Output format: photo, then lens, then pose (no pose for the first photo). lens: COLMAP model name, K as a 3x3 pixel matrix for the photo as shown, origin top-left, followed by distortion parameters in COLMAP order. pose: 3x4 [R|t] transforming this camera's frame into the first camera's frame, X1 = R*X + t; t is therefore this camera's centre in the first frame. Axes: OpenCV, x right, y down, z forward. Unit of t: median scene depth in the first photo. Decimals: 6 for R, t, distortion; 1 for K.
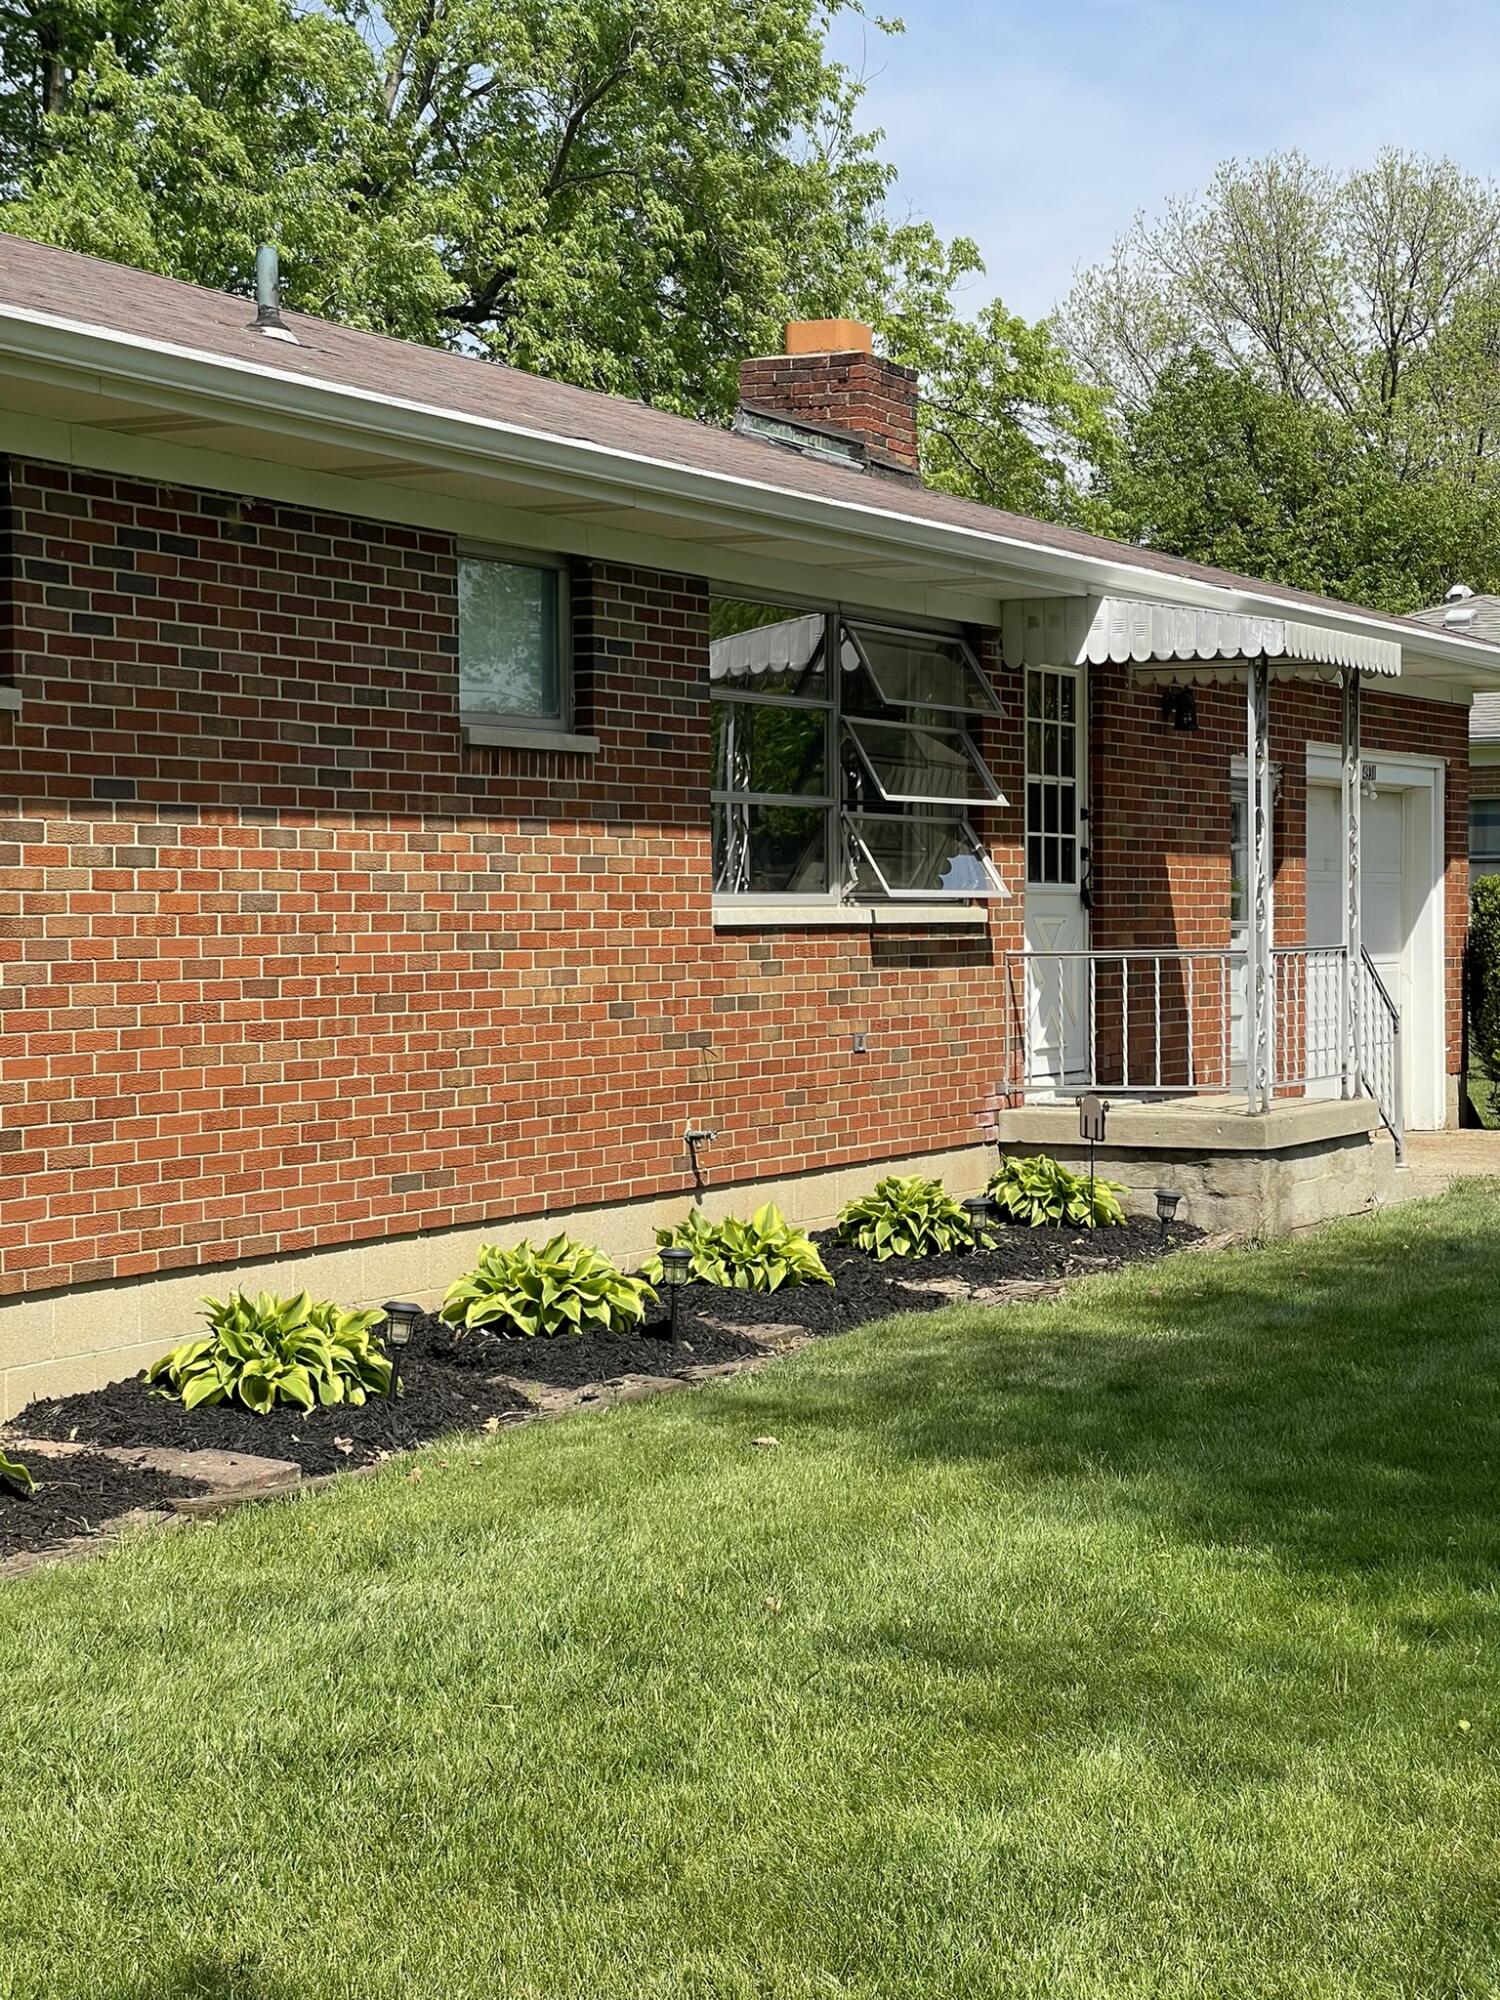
lens RADIAL K [[3713.0, 0, 711.4], [0, 3713.0, 954.4], [0, 0, 1]] dist [0.167361, 0.033996]
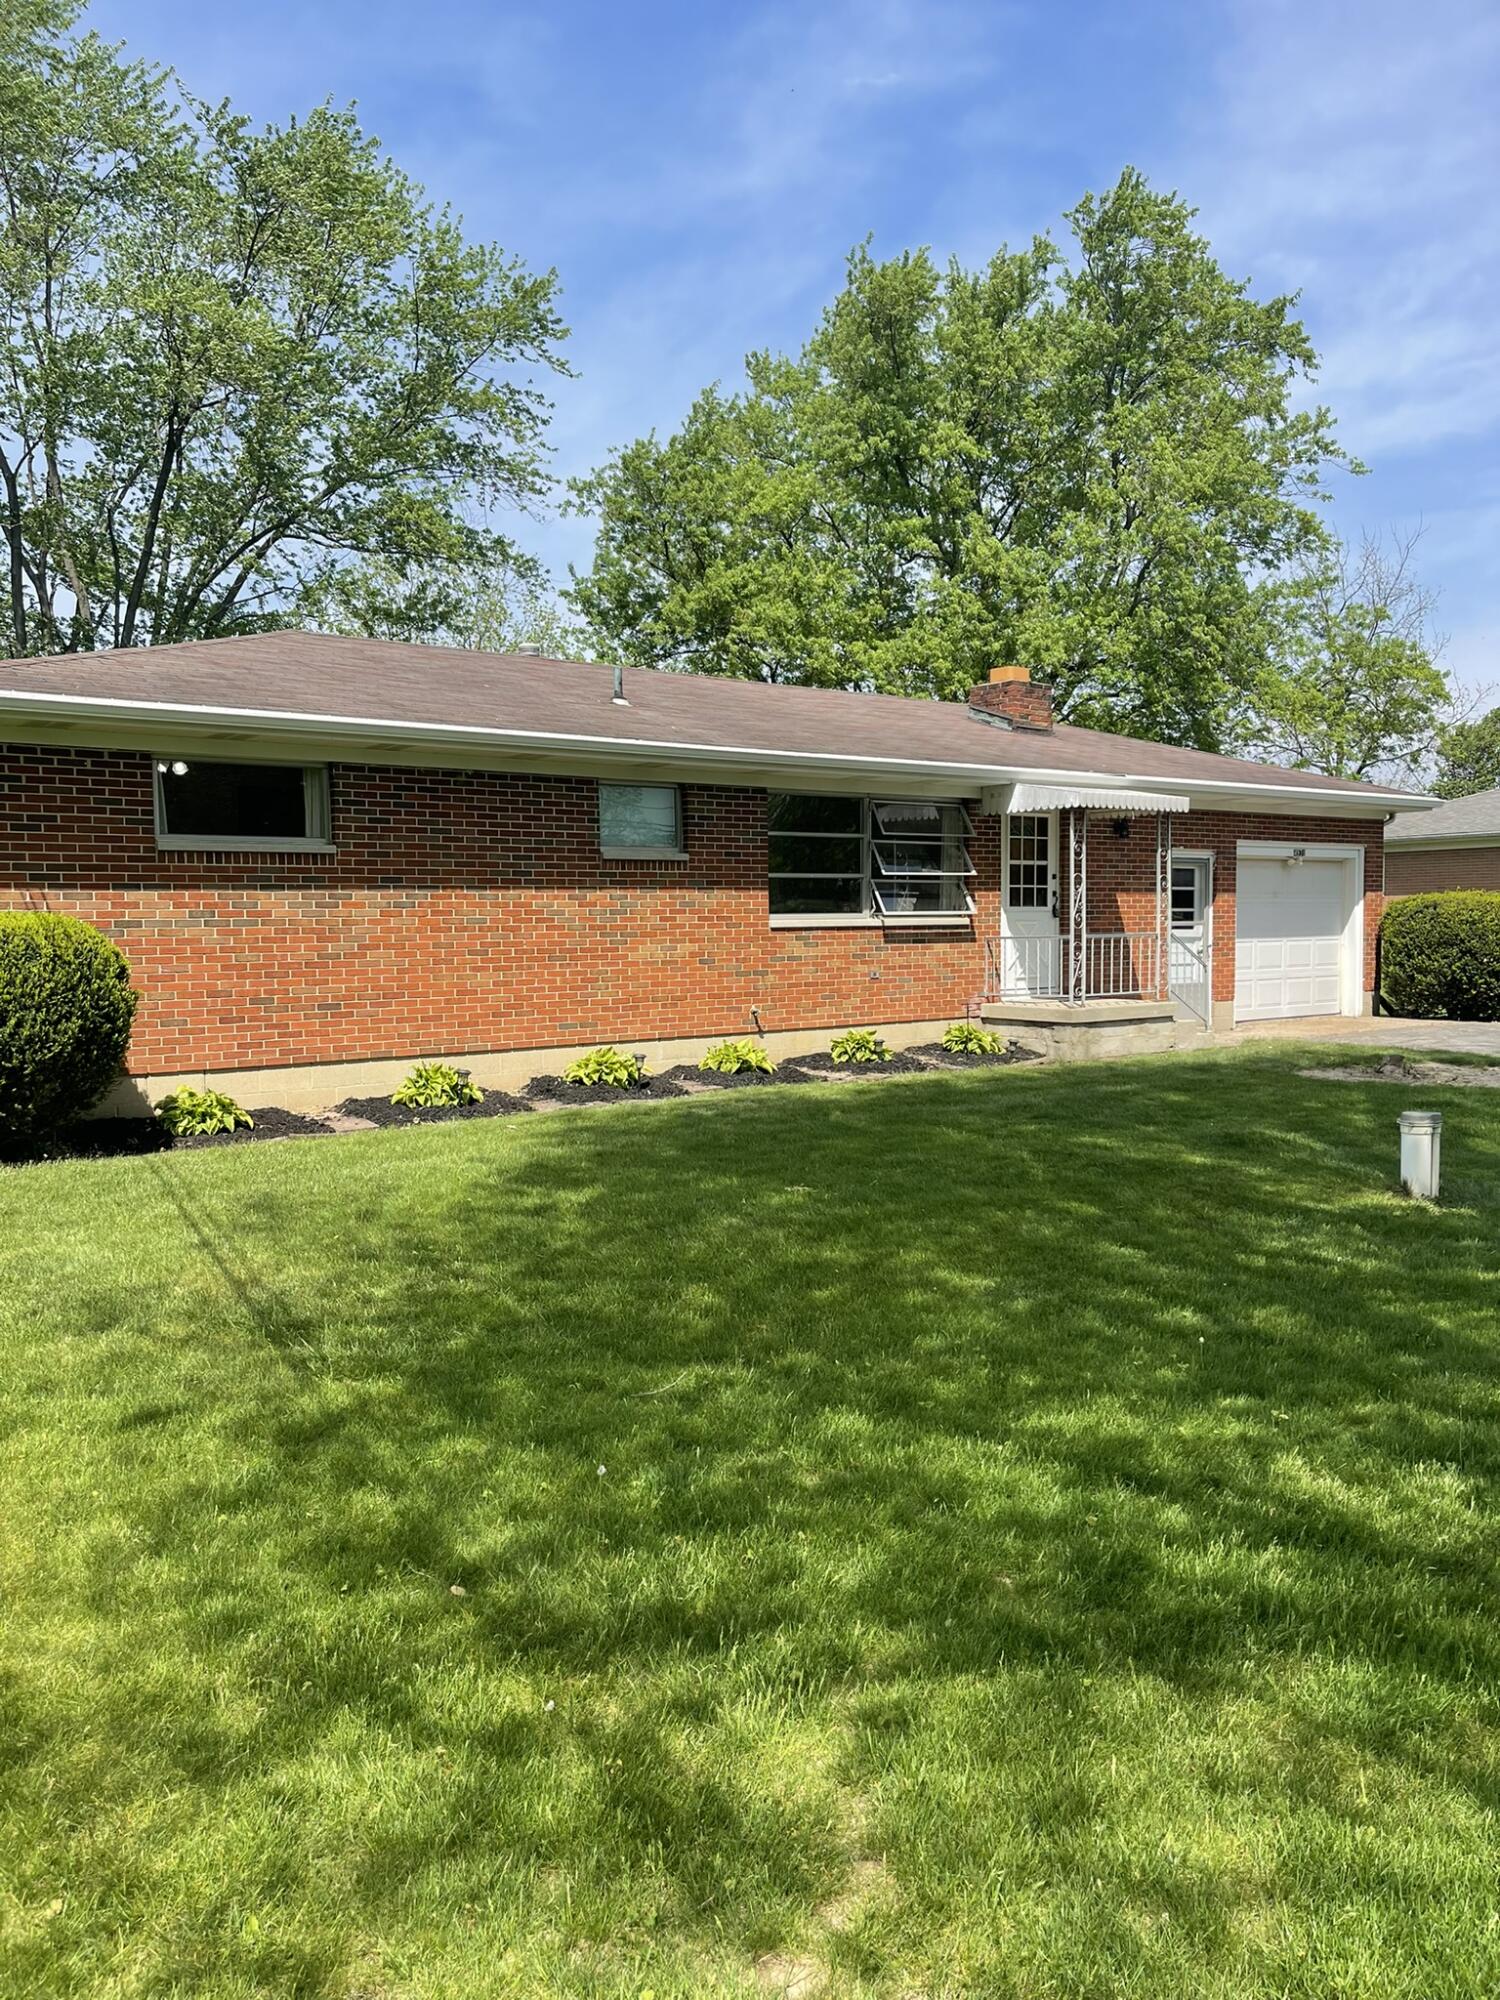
lens RADIAL K [[1507.4, 0, 759.1], [0, 1507.4, 1016.0], [0, 0, 1]] dist [0.068386, -0.085562]
pose [[0.902148, 0.027102, -0.430574, 0.406516], [-0.001574, 0.998225, 0.059536, -0.008087], [0.431424, -0.053033, 0.900589, 0.074399]]
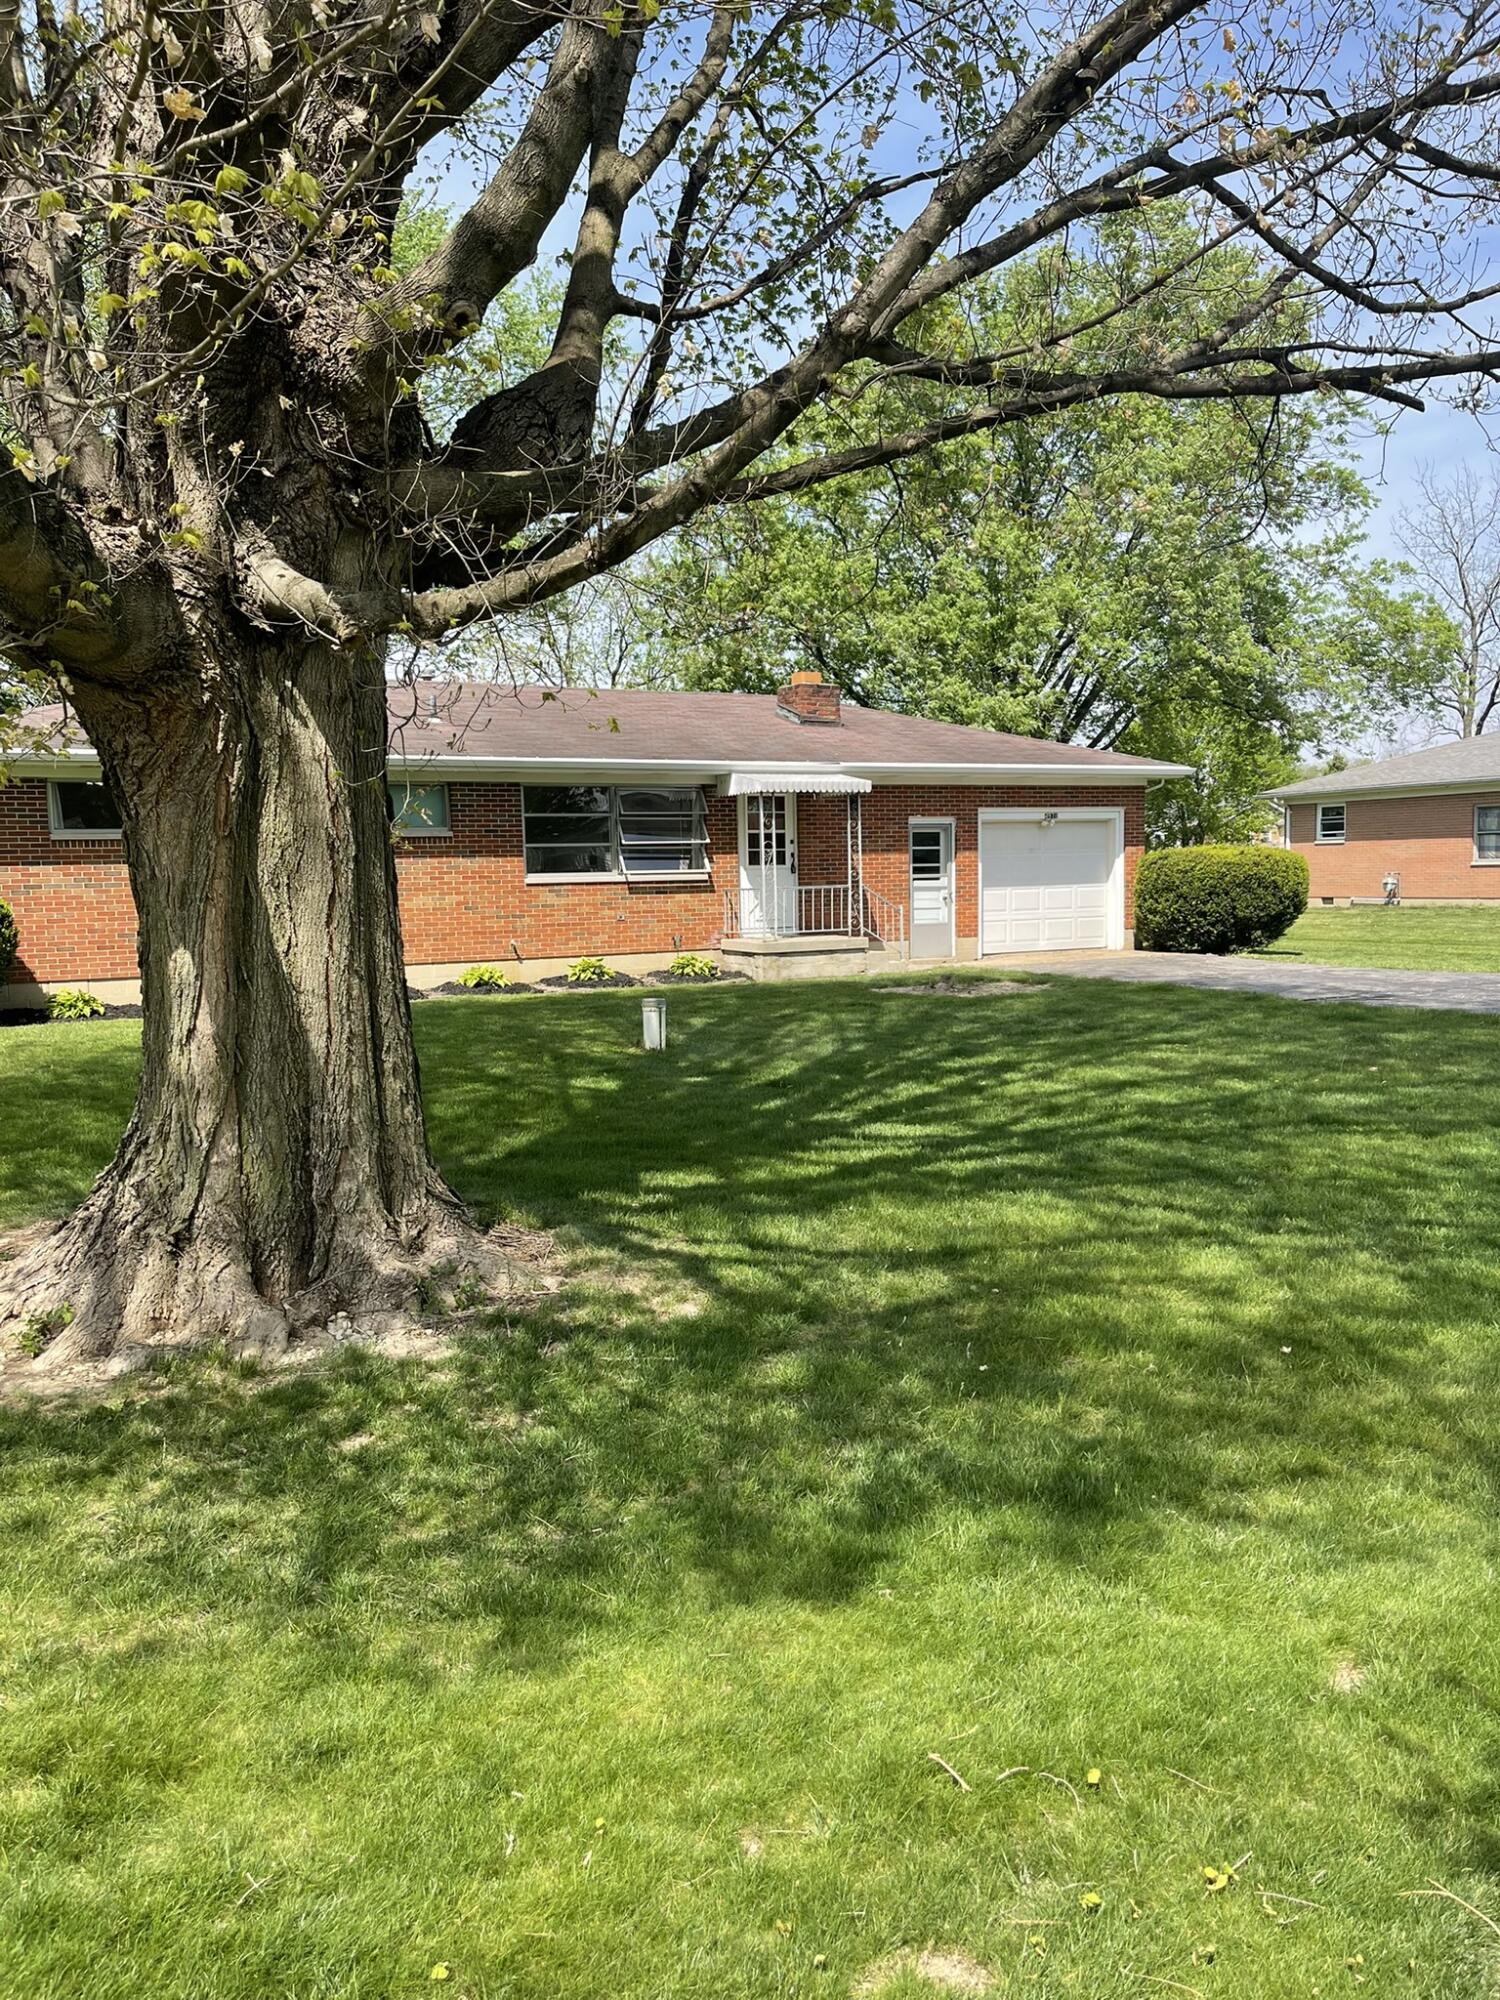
lens RADIAL K [[1507.4, 0, 759.1], [0, 1507.4, 1016.0], [0, 0, 1]] dist [0.068386, -0.085562]
pose [[0.816795, 0.047154, -0.574998, 0.936267], [0.008912, 0.995504, 0.094299, -0.014801], [0.576859, -0.082148, 0.812703, -0.028969]]
